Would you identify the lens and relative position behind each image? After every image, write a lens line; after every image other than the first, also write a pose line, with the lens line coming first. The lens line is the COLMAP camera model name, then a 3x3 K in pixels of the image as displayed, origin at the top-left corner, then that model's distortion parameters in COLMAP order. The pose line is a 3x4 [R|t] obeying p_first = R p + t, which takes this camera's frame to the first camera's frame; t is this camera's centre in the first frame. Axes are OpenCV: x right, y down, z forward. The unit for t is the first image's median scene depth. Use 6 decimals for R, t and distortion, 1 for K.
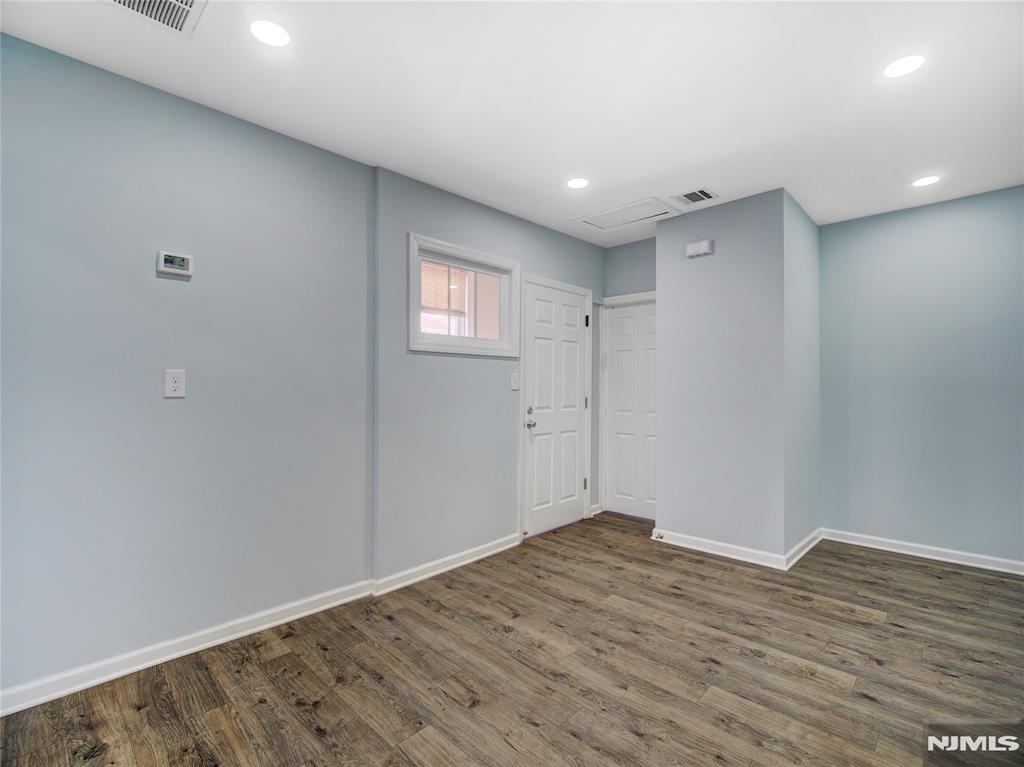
lens RADIAL K [[474.2, 0, 504.0], [0, 474.2, 383.4], [0, 0, 1]] dist [-0.015114, -0.000524]
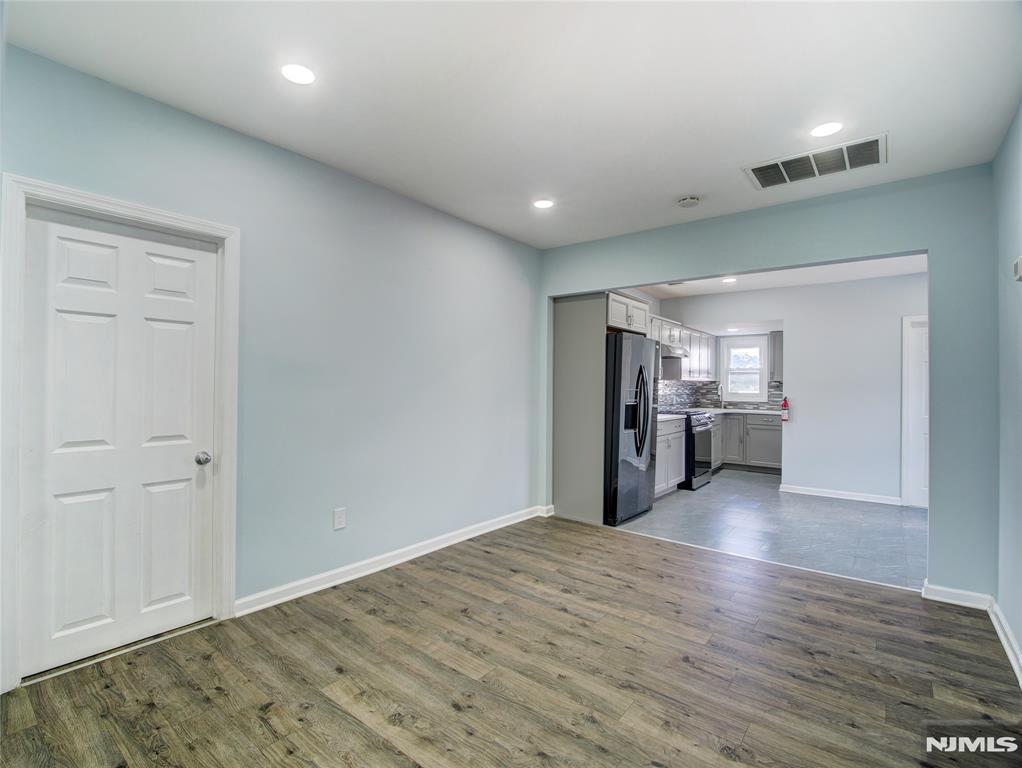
lens RADIAL K [[506.2, 0, 475.8], [0, 506.2, 382.7], [0, 0, 1]] dist [-0.015616, -0.000733]
pose [[-0.997117, -0.014790, -0.074427, 0.463390], [-0.013907, 0.999827, -0.012363, 0.007838], [0.074597, -0.011292, -0.997150, 1.817270]]
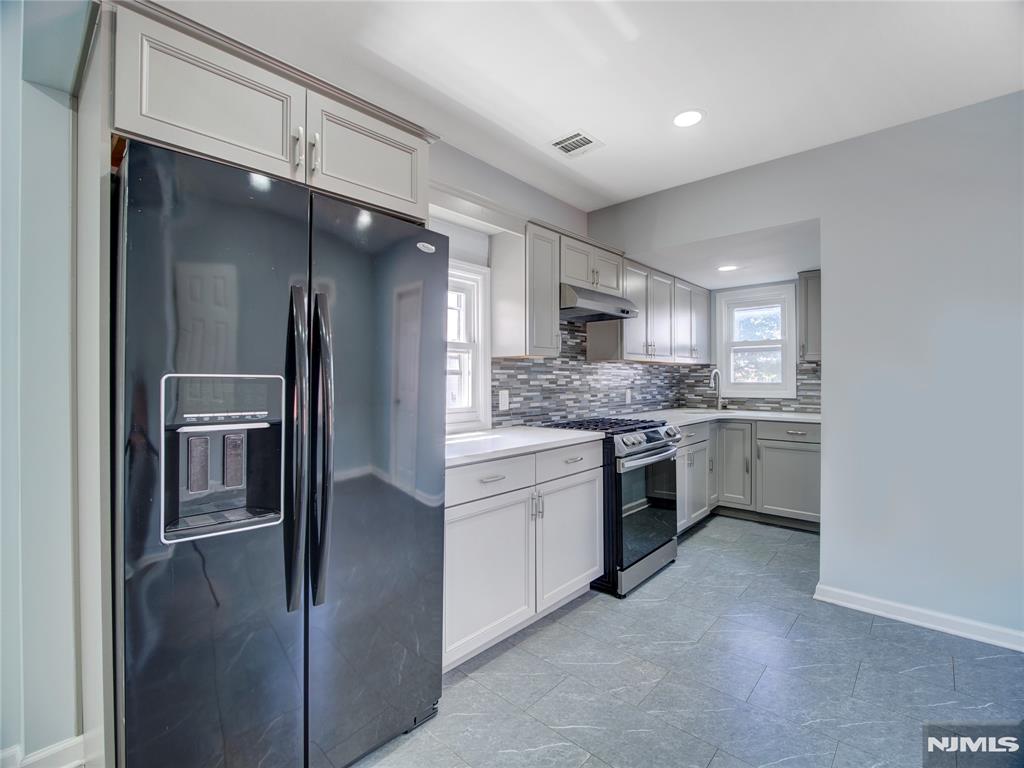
lens RADIAL K [[472.8, 0, 512.9], [0, 472.8, 380.4], [0, 0, 1]] dist [-0.010885, -0.000313]
pose [[-0.999450, -0.000349, -0.033171, -0.607121], [-0.000171, 0.999986, -0.005376, 0.009294], [0.033173, -0.005367, -0.999435, 0.349250]]
